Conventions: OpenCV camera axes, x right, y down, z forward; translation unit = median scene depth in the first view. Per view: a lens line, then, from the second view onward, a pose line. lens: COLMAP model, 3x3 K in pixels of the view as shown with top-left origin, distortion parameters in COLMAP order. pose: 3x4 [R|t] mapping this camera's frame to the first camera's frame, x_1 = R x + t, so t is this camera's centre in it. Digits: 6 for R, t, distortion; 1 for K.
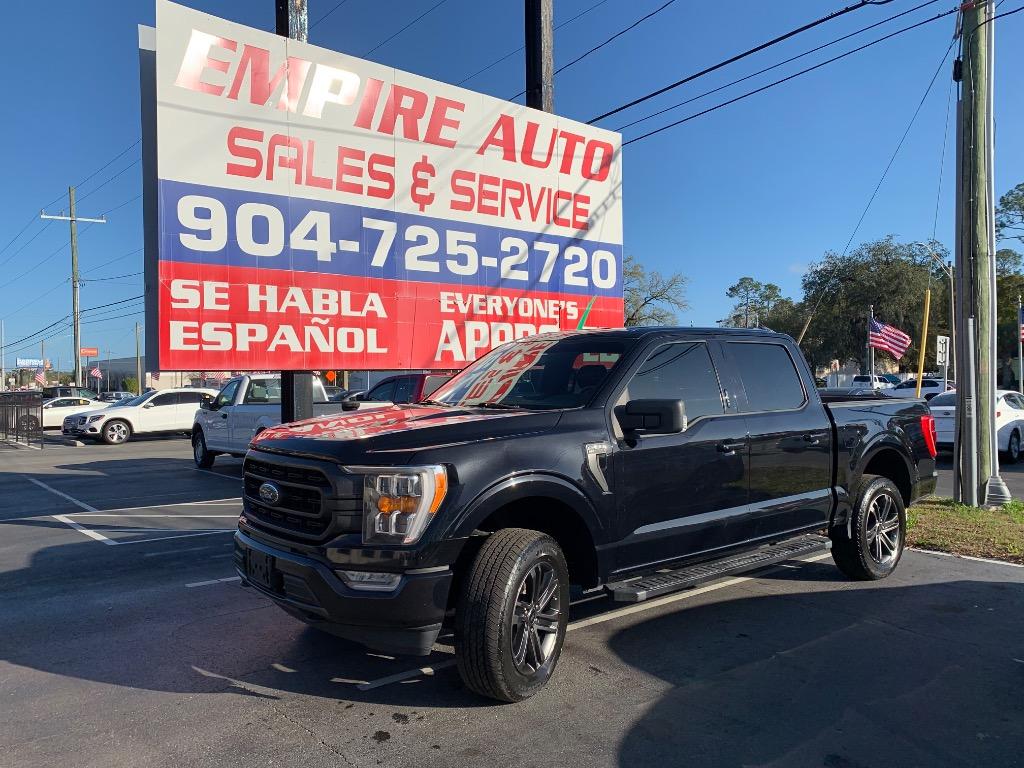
lens RADIAL K [[788.9, 0, 507.6], [0, 788.9, 362.1], [0, 0, 1]] dist [0.022838, -0.029944]
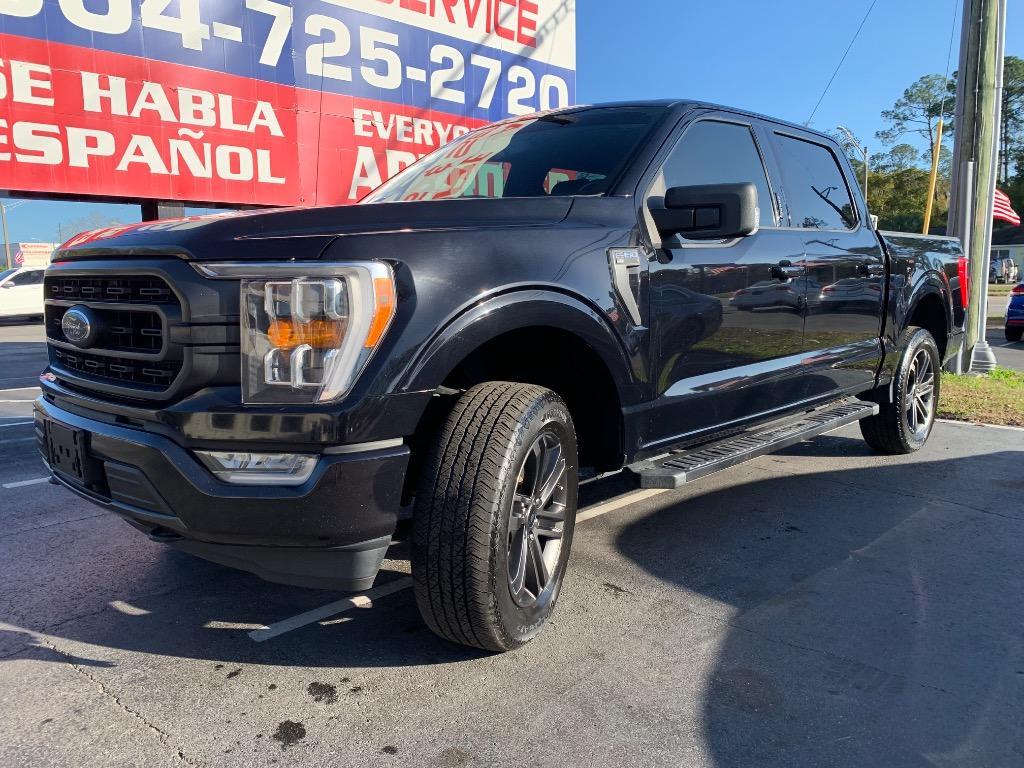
lens RADIAL K [[788.9, 0, 510.6], [0, 788.9, 366.6], [0, 0, 1]] dist [0.022838, -0.029944]
pose [[0.993181, -0.012733, 0.115882, -0.030688], [-0.003517, 0.990293, 0.138953, 0.063420], [-0.116526, -0.138413, 0.983495, 0.218849]]
